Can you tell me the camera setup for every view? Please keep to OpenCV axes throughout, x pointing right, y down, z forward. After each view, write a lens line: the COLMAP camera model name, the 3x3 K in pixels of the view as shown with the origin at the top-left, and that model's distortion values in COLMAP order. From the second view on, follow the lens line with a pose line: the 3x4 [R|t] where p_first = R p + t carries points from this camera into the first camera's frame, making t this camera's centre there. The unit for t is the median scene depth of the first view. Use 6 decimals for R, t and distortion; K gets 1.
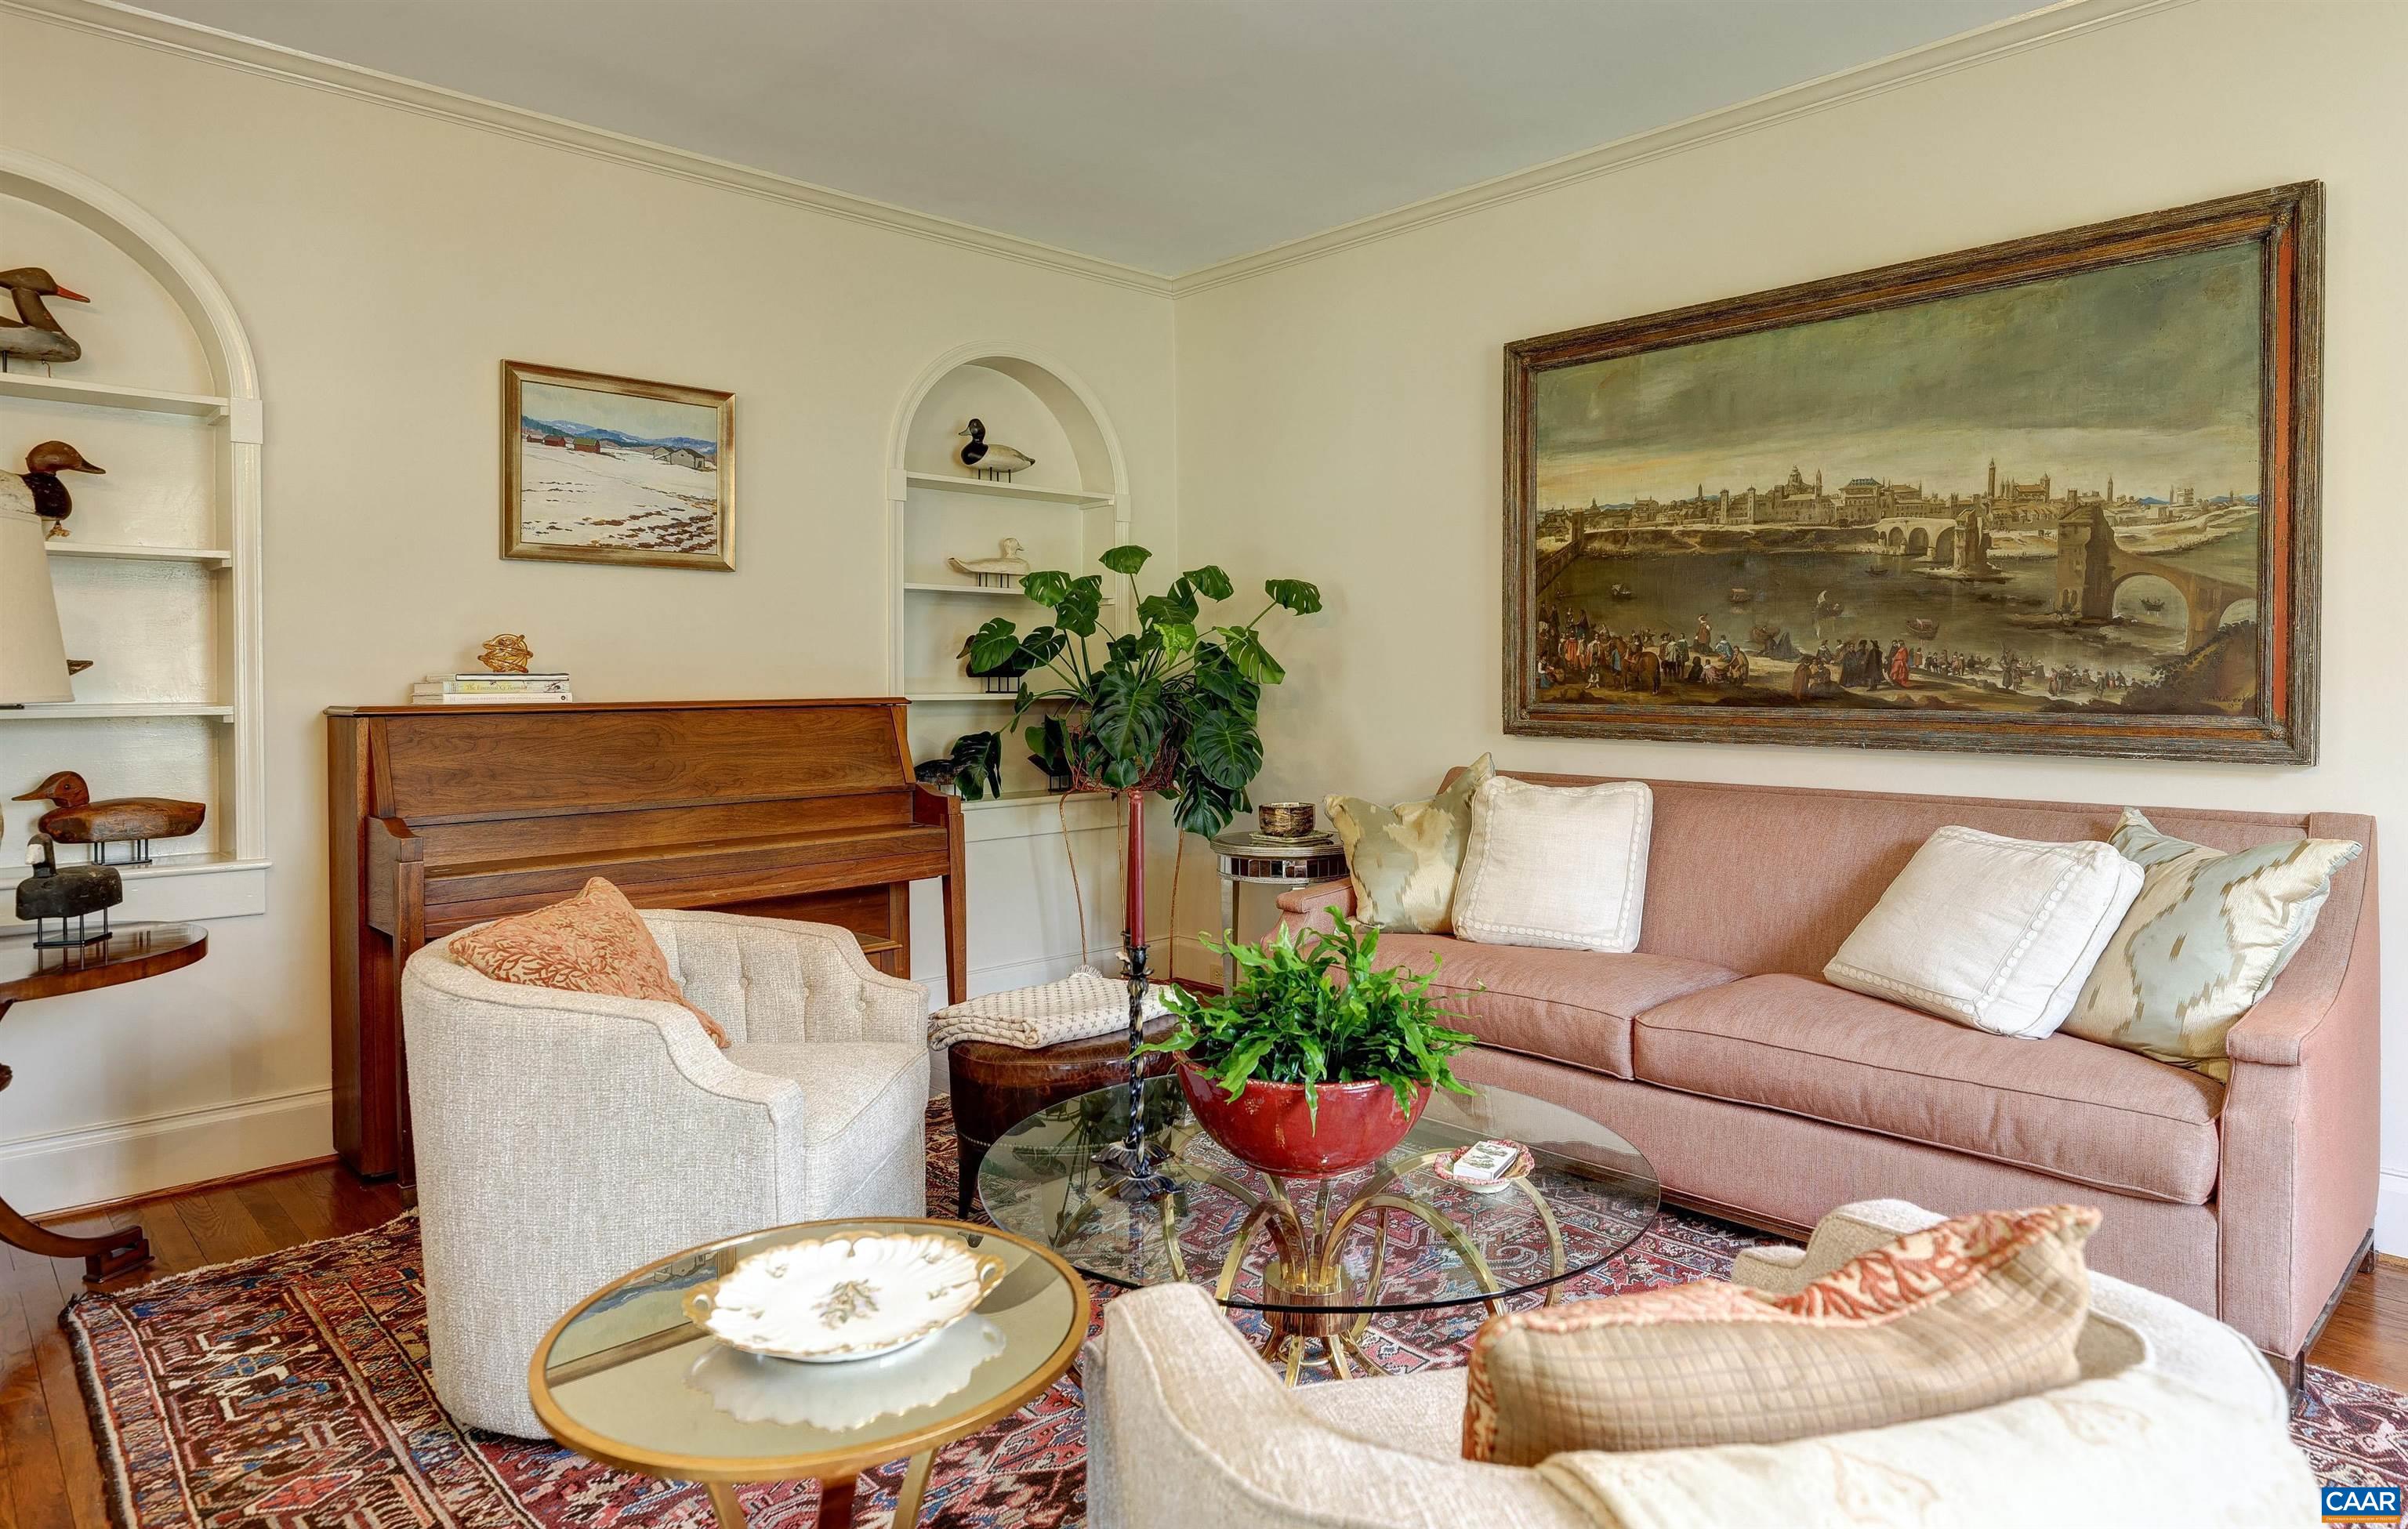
lens RADIAL K [[1402.2, 0, 1203.9], [0, 1402.2, 696.7], [0, 0, 1]] dist [0.003839, 0.000494]
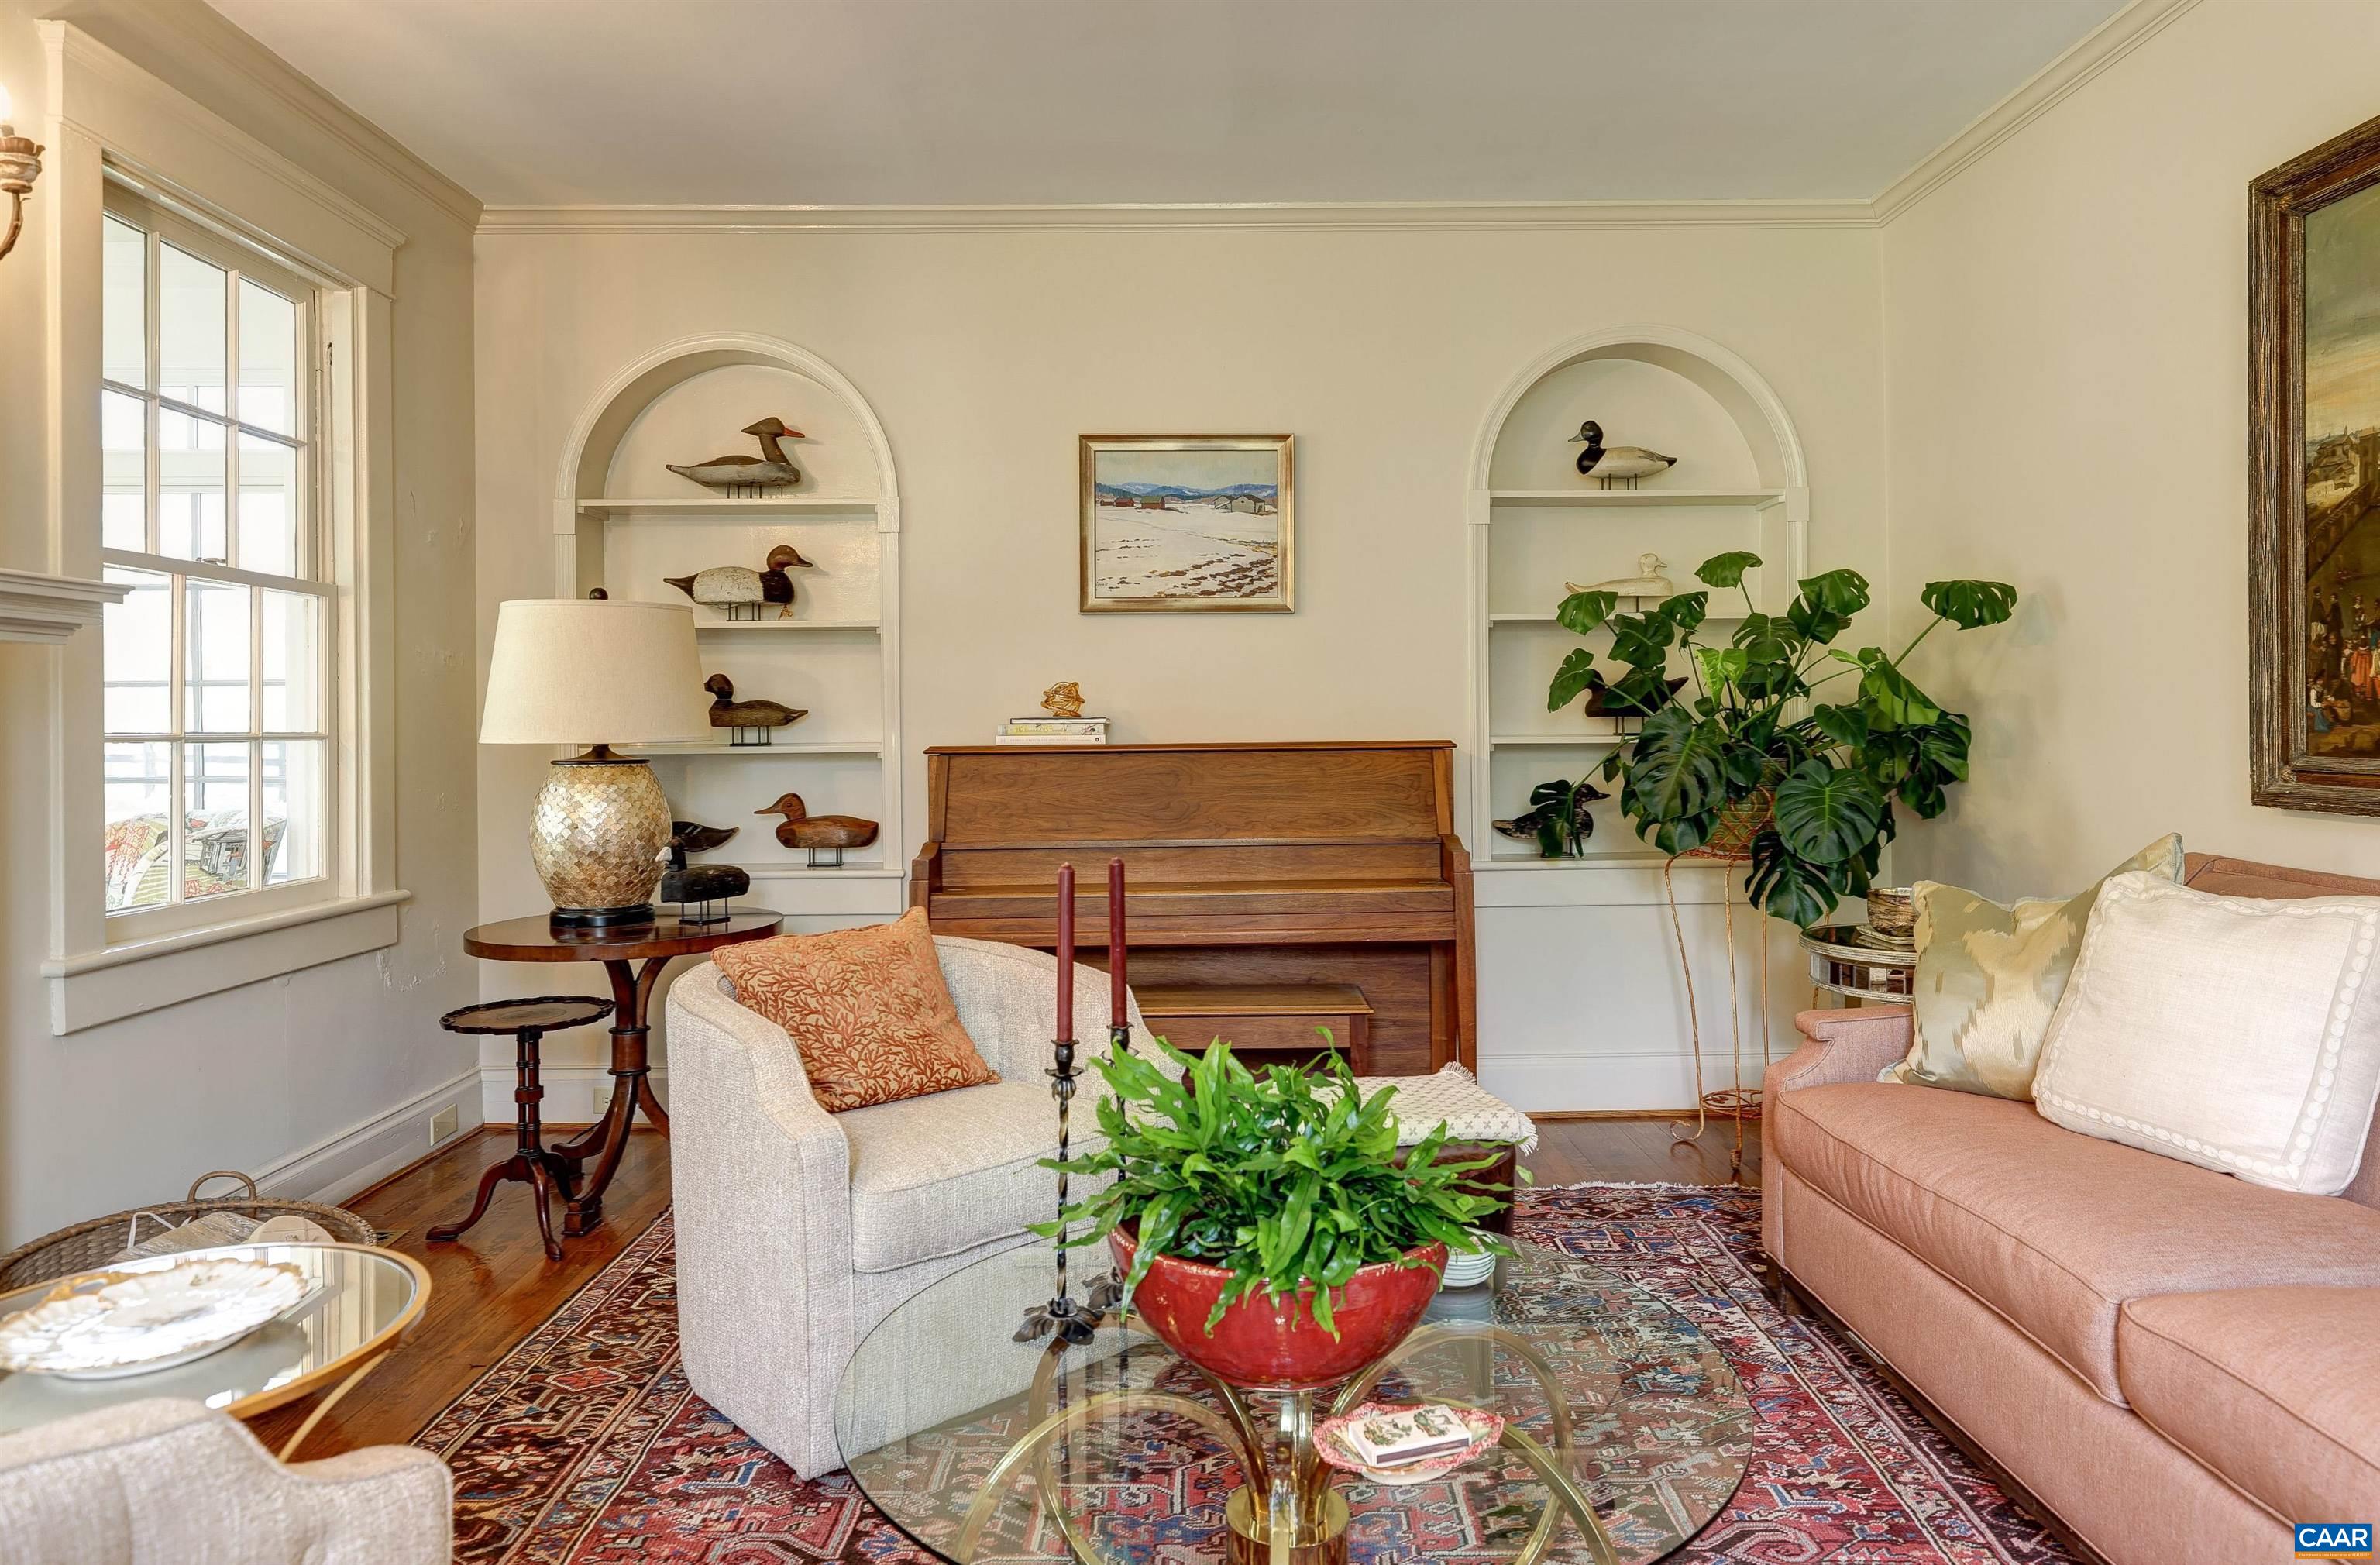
lens RADIAL K [[1423.7, 0, 1193.3], [0, 1423.7, 727.1], [0, 0, 1]] dist [-0.000962, -0.000478]
pose [[0.733400, -0.000522, -0.679797, 0.310209], [-0.003009, 0.999987, -0.004014, -0.004200], [0.679790, 0.004989, 0.733390, 0.221646]]
